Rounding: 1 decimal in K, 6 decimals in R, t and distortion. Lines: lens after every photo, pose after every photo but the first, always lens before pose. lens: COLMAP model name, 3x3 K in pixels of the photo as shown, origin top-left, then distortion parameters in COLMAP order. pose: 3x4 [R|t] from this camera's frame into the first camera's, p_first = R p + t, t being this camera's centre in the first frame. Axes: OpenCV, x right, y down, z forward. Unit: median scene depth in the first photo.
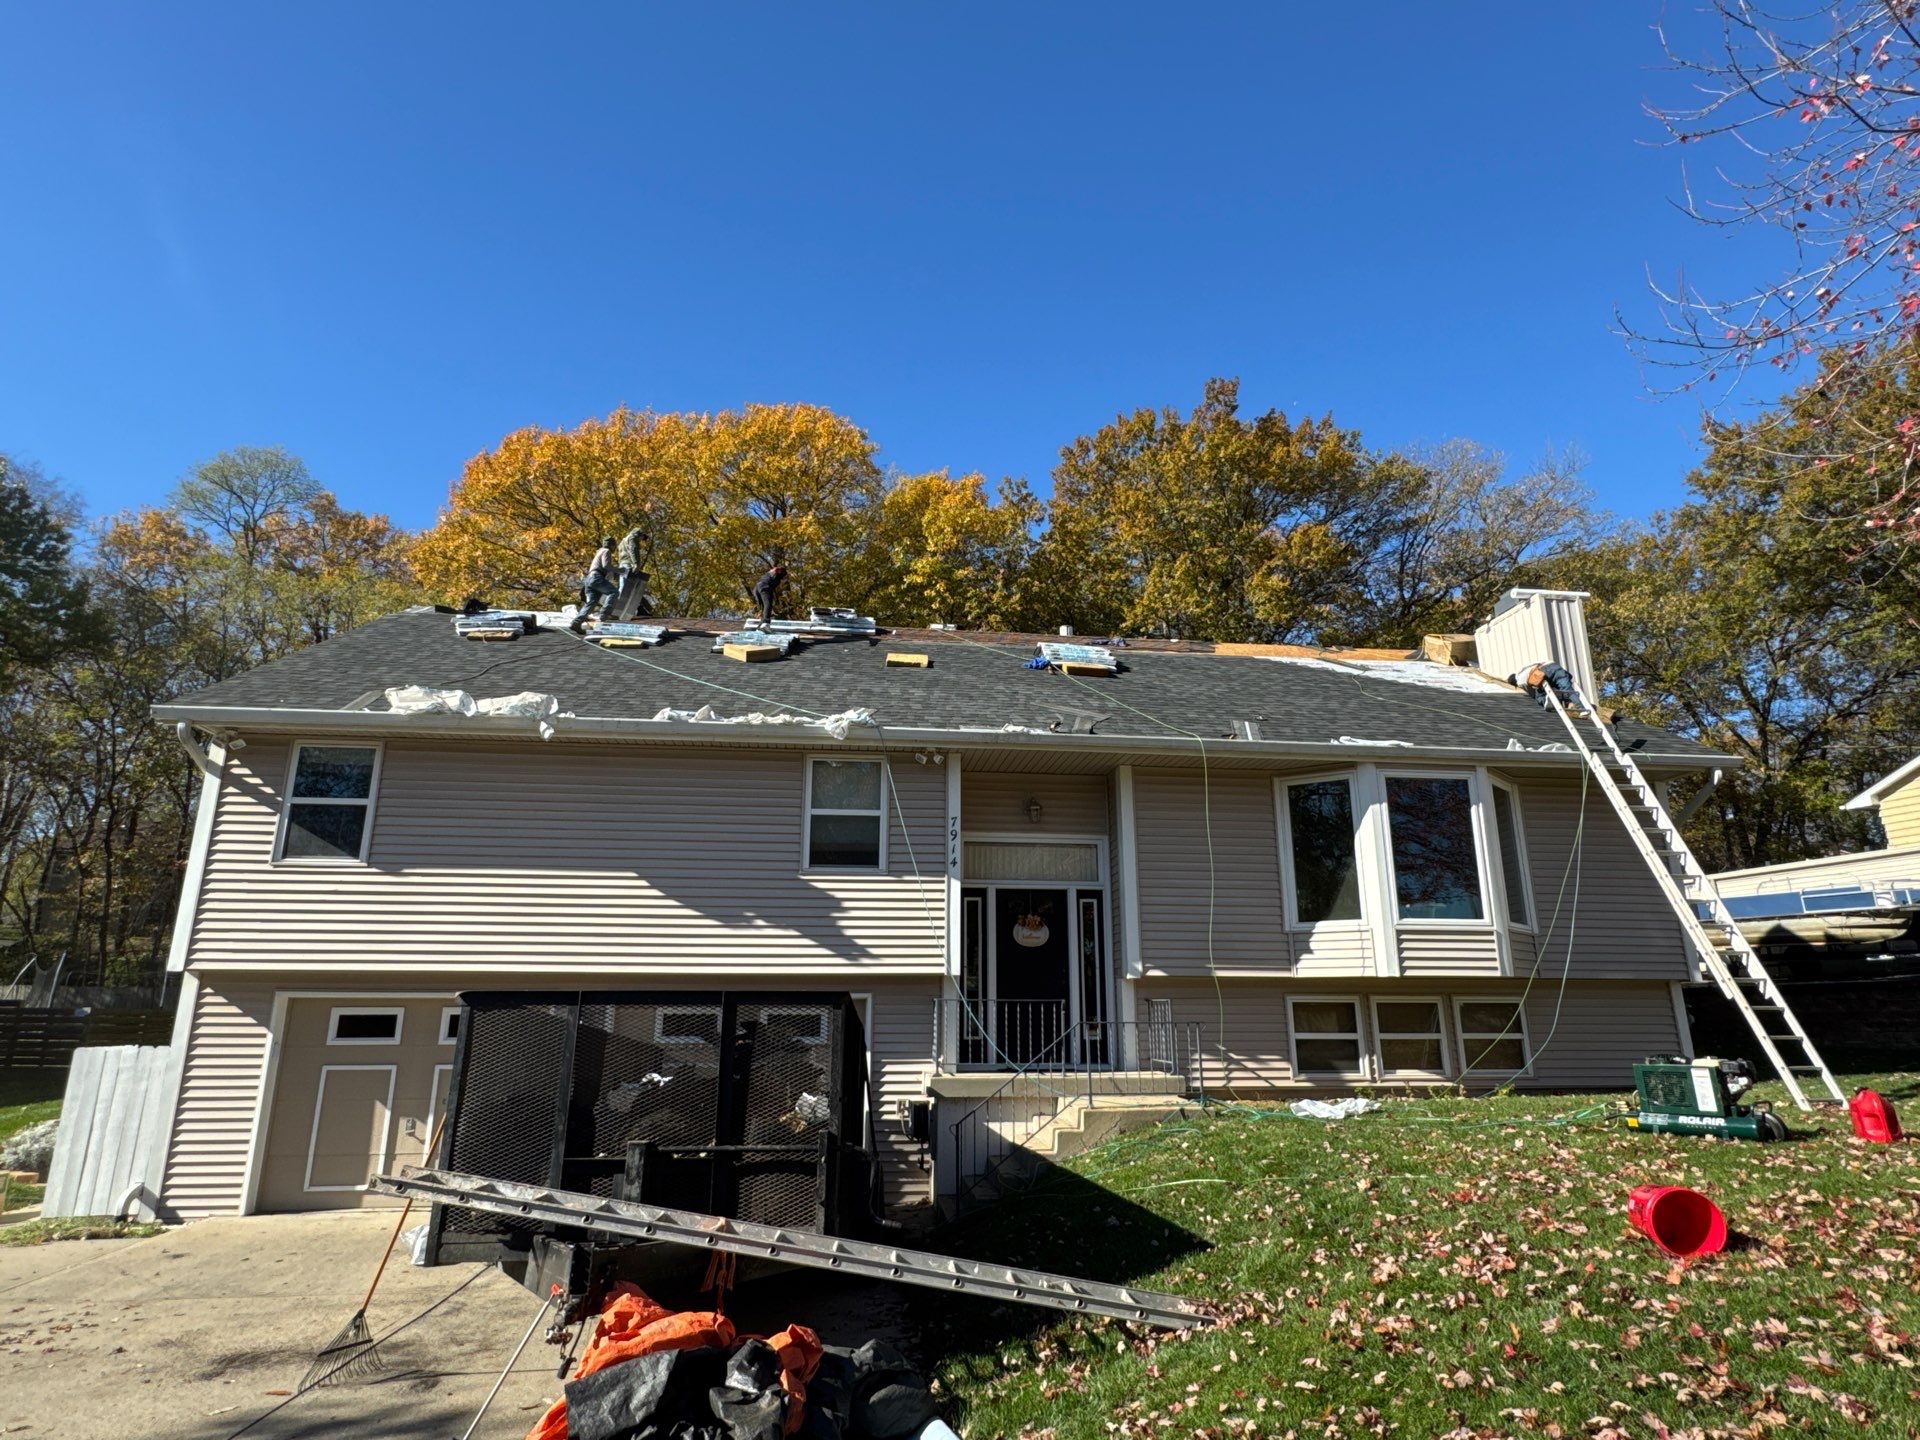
lens RADIAL K [[1061.1, 0, 951.5], [0, 1061.1, 726.4], [0, 0, 1]] dist [-0.002314, -0.000472]
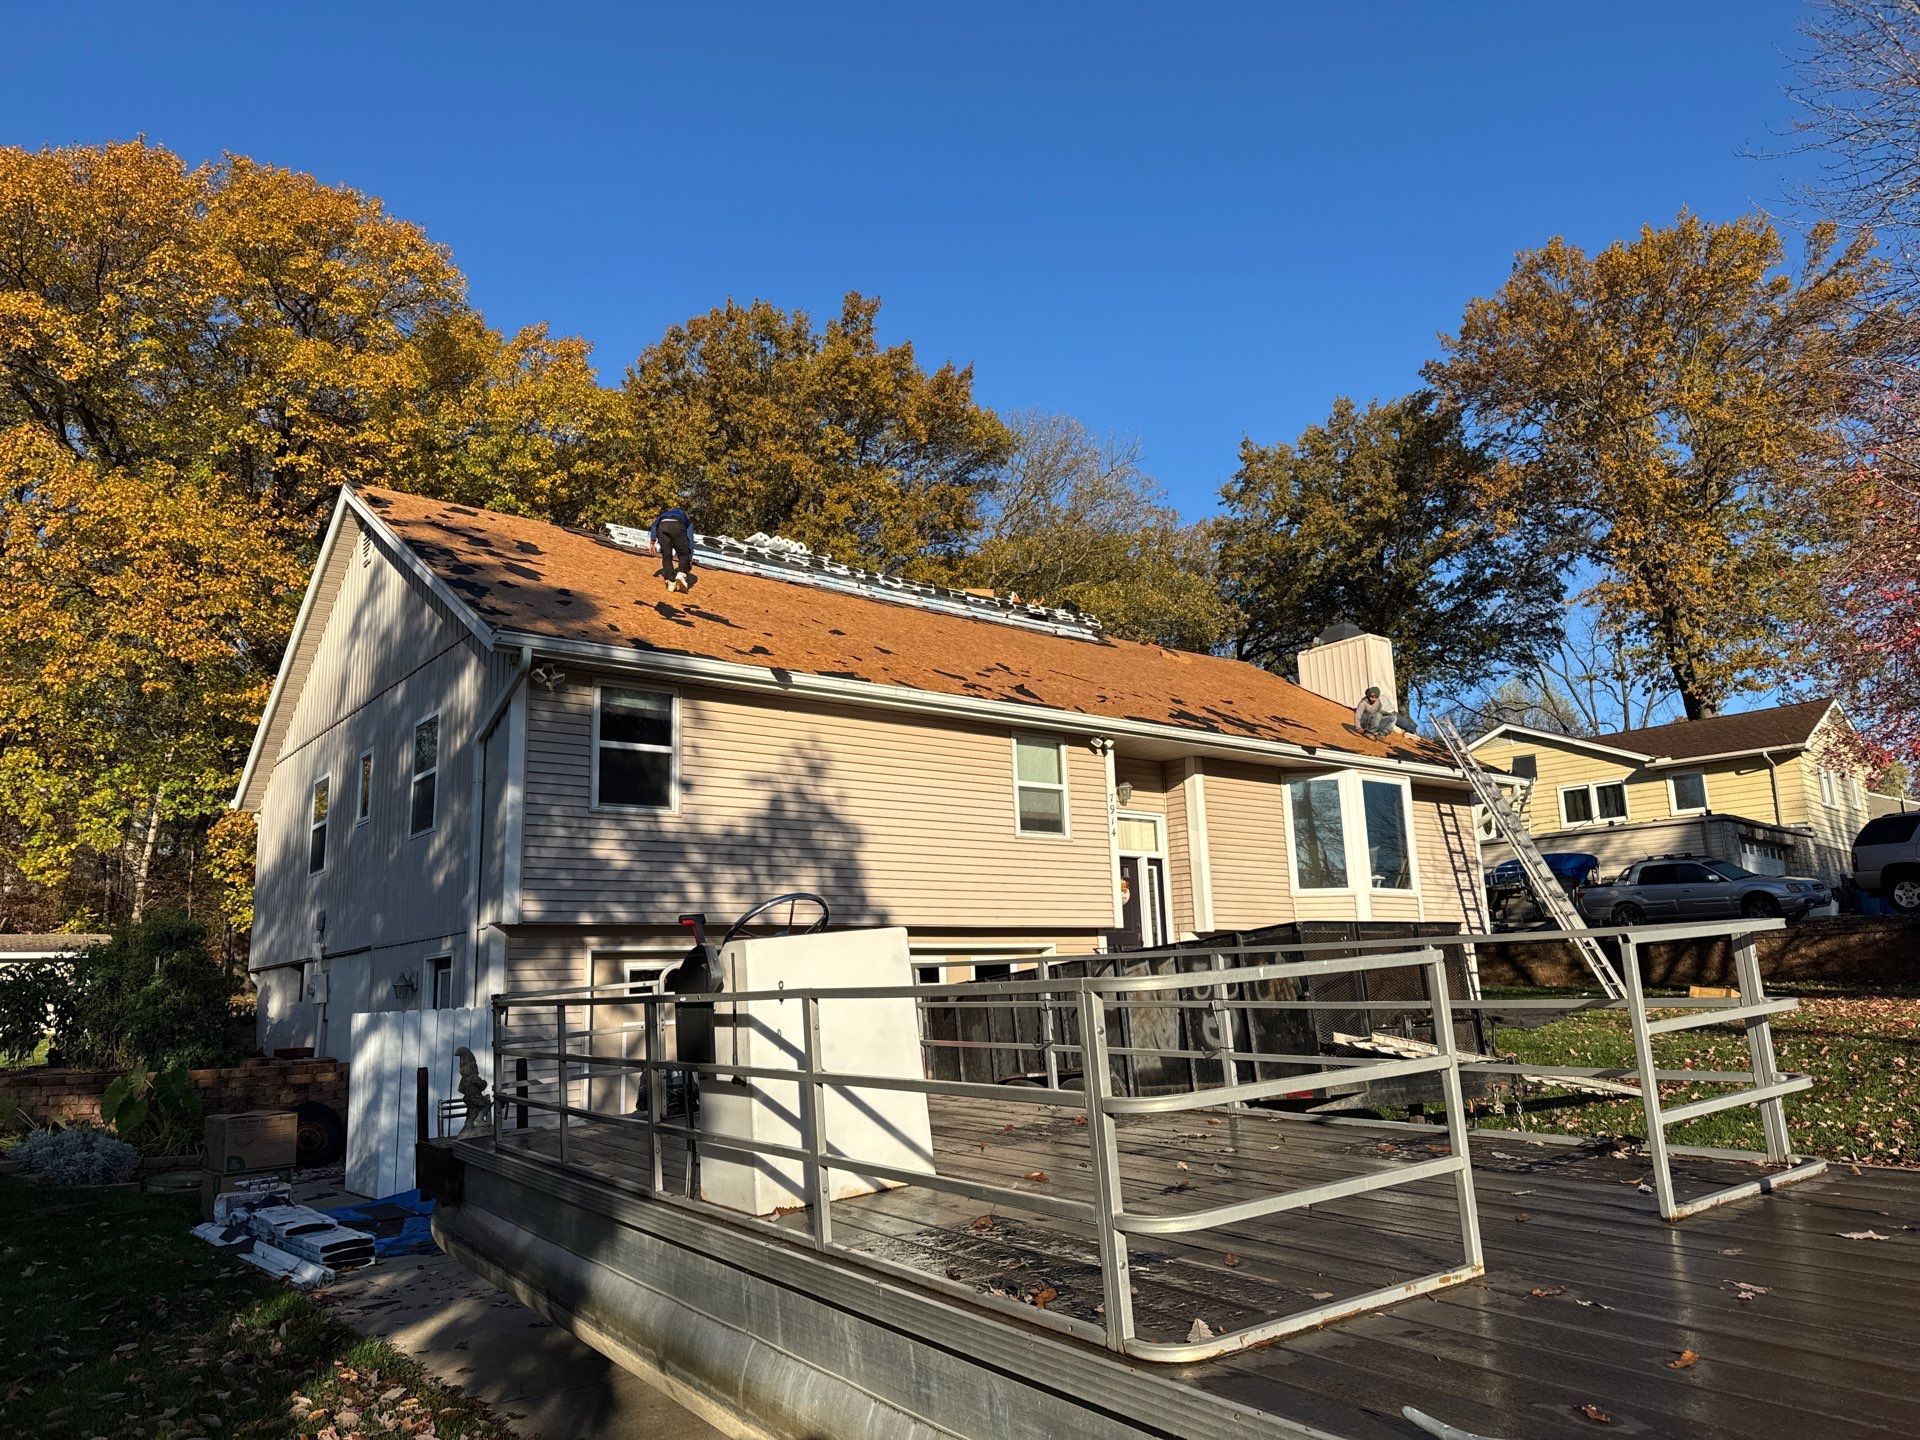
lens RADIAL K [[1336.6, 0, 928.1], [0, 1336.6, 738.7], [0, 0, 1]] dist [0.069092, -0.087304]
pose [[0.853757, 0.071085, 0.515796, -0.878430], [-0.104956, 0.993797, 0.036764, -0.006757], [-0.509983, -0.085524, 0.855922, -0.136959]]
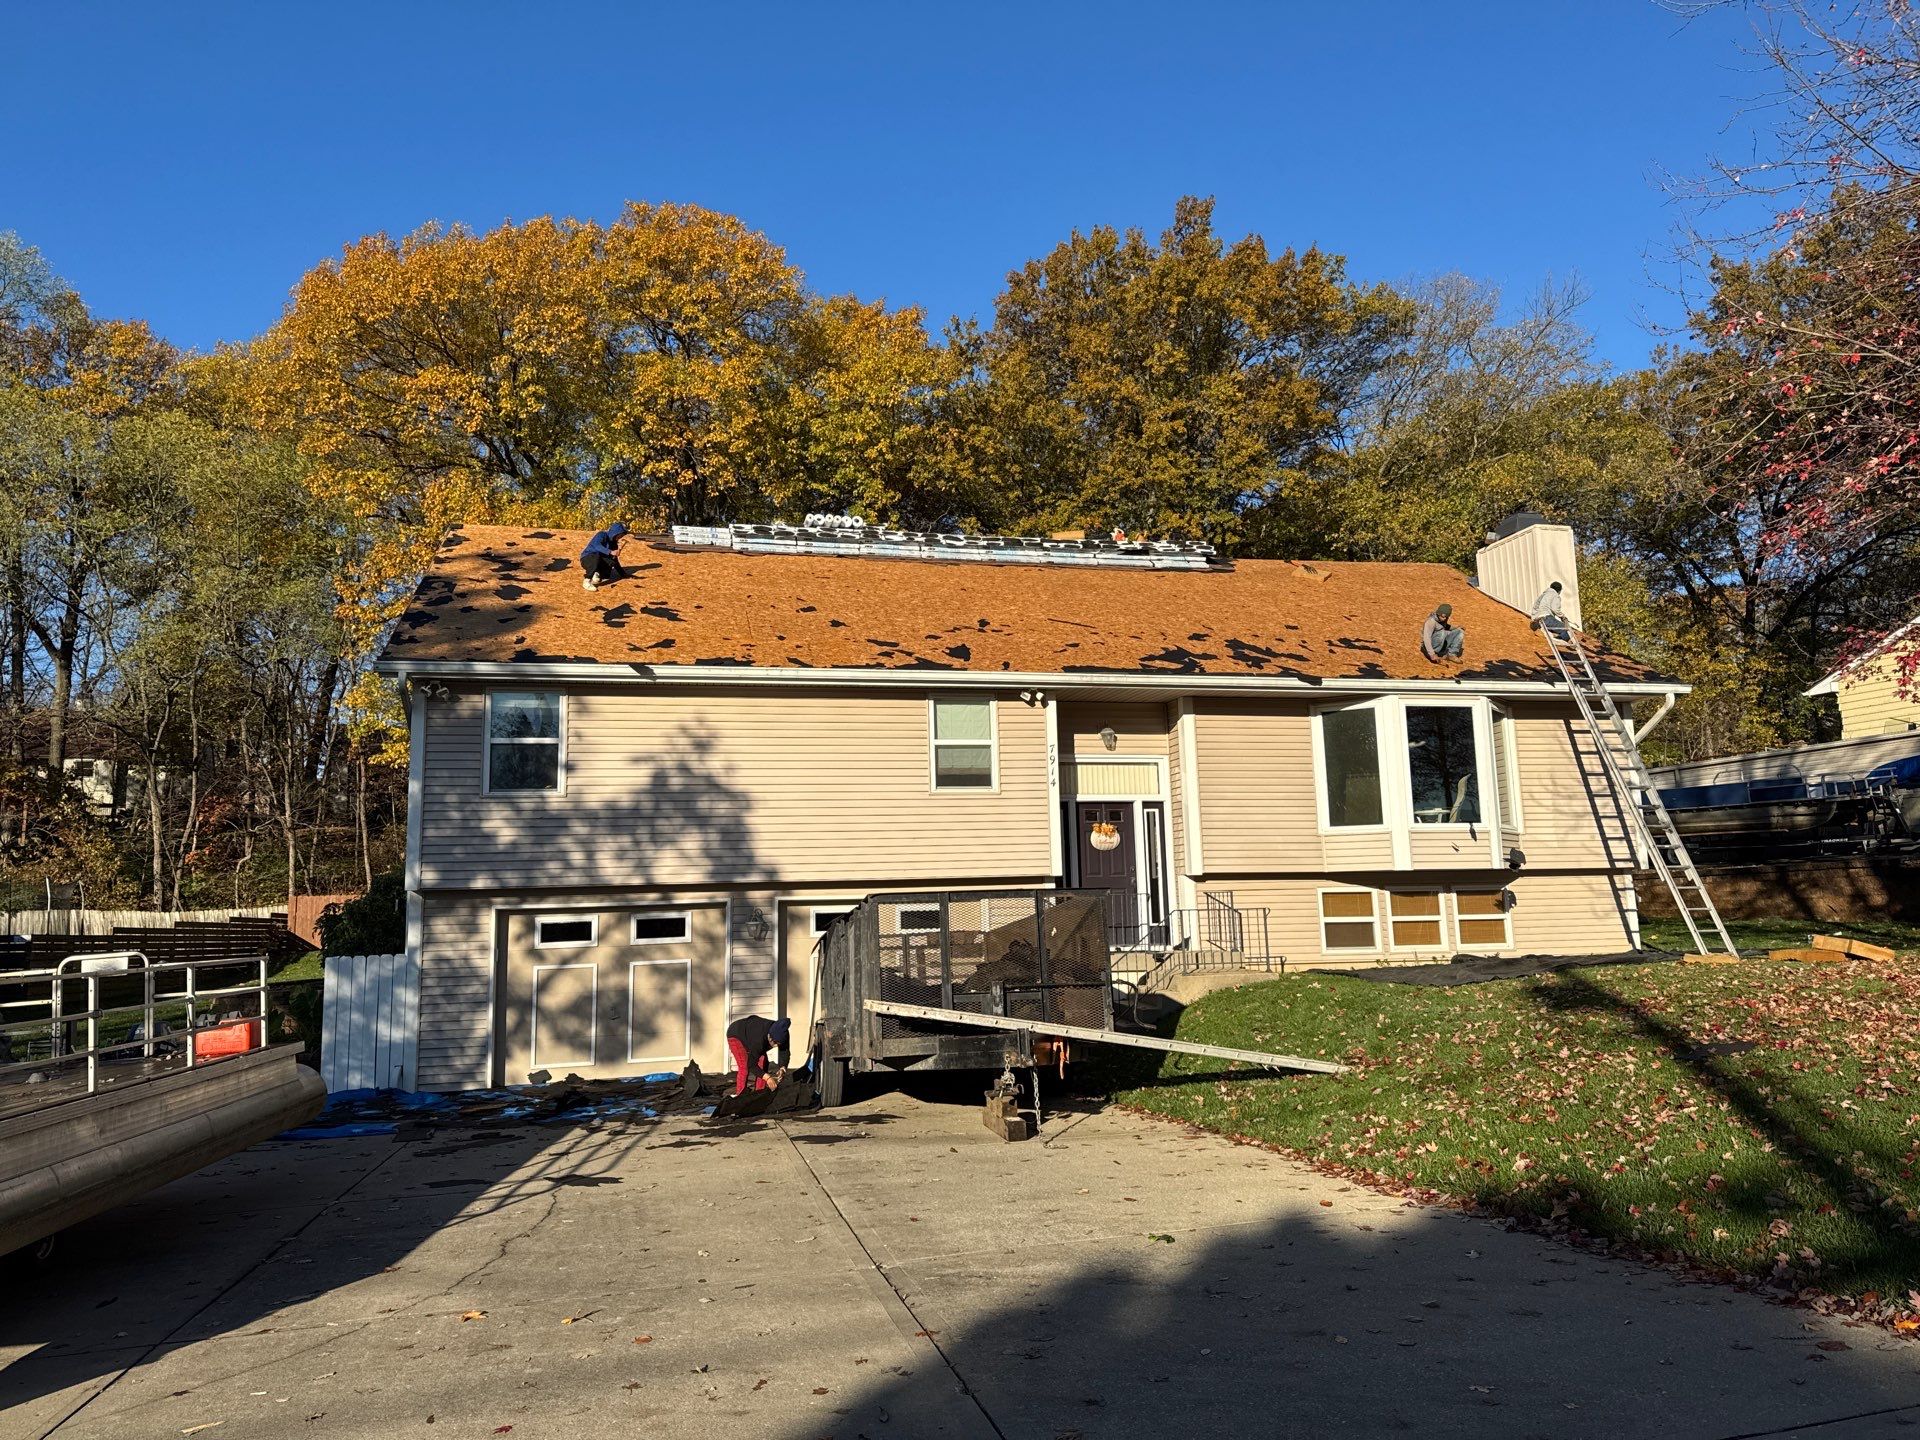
lens RADIAL K [[1336.6, 0, 942.7], [0, 1336.6, 730.2], [0, 0, 1]] dist [0.069092, -0.087304]
pose [[0.993957, -0.012600, 0.109045, -0.264410], [-0.001016, 0.992292, 0.123920, -0.107479], [-0.109766, -0.123282, 0.986282, -0.424078]]
